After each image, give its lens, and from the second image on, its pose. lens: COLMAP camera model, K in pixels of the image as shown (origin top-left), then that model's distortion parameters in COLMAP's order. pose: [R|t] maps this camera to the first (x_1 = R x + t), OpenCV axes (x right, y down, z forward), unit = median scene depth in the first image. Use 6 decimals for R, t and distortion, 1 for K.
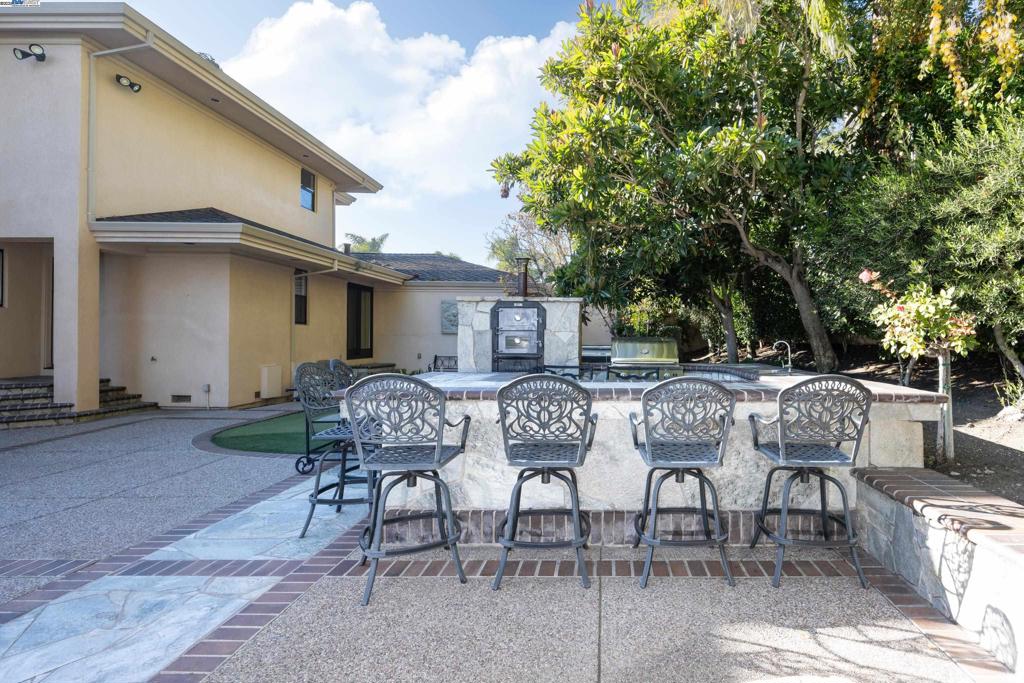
lens RADIAL K [[387.0, 0, 512.0], [0, 387.0, 341.5], [0, 0, 1]] dist [-0.000998, -0.000124]
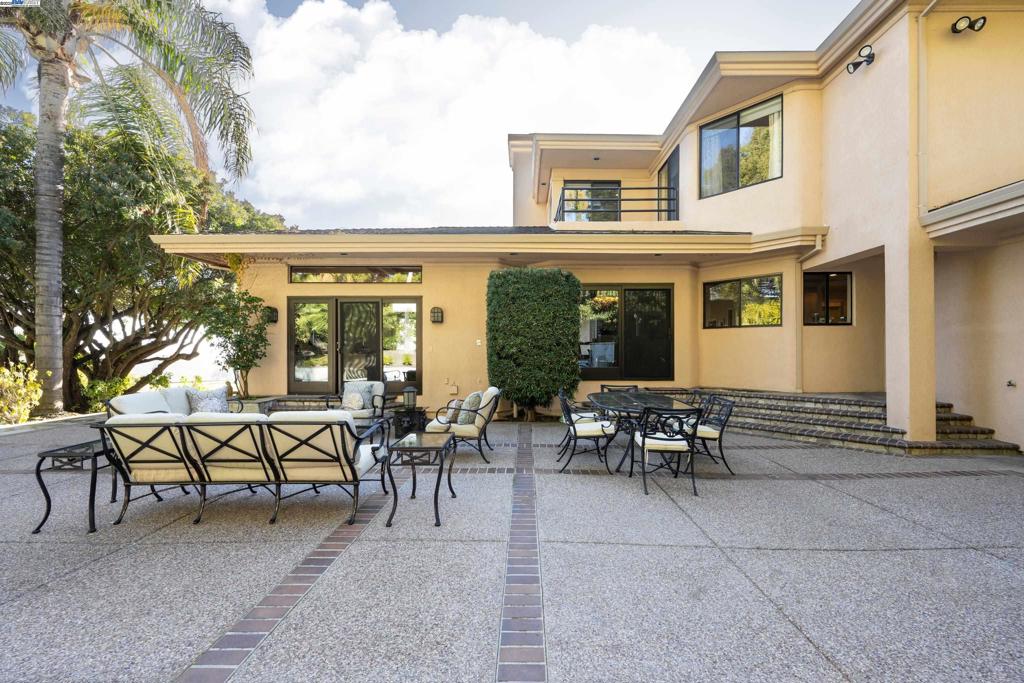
lens RADIAL K [[430.7, 0, 516.4], [0, 430.7, 345.2], [0, 0, 1]] dist [0.003319, 0.000240]
pose [[-0.033291, -0.022519, -0.999192, -0.139991], [-0.006310, 0.999731, -0.022321, -0.002433], [0.999426, 0.005561, -0.033424, 0.163691]]
